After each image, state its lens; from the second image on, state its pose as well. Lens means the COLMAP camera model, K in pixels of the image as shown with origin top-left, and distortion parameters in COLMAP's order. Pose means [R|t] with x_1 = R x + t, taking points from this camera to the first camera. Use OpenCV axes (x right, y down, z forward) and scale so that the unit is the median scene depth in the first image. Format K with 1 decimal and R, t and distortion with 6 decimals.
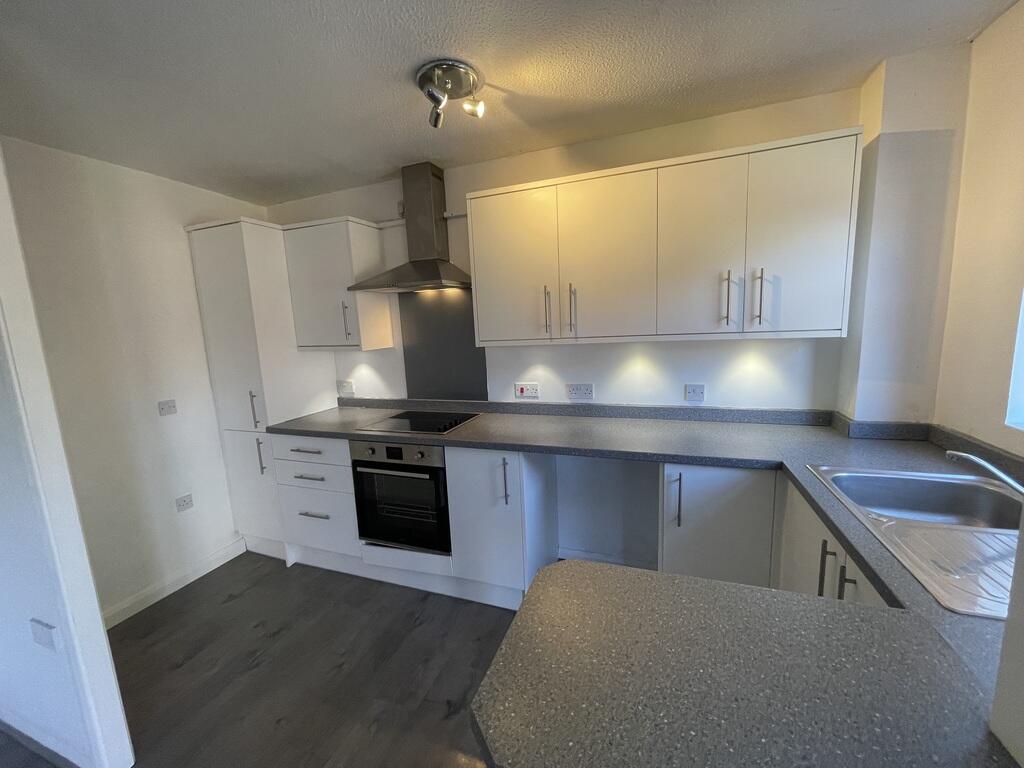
lens RADIAL K [[411.2, 0, 507.4], [0, 411.2, 384.7], [0, 0, 1]] dist [-0.002732, 0.000082]
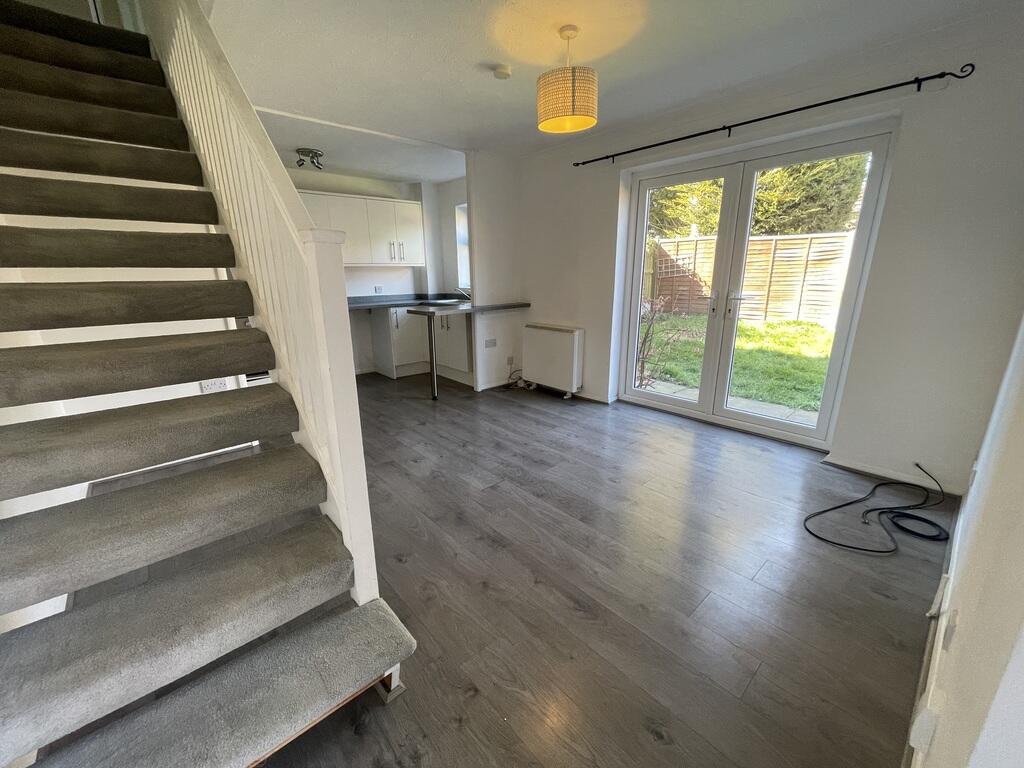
lens RADIAL K [[411.2, 0, 507.4], [0, 411.2, 384.7], [0, 0, 1]] dist [-0.002732, 0.000082]
pose [[0.478603, -0.195302, 0.856035, -1.301237], [0.121316, 0.980306, 0.155828, 0.265781], [-0.869610, 0.029271, 0.492871, -0.814881]]
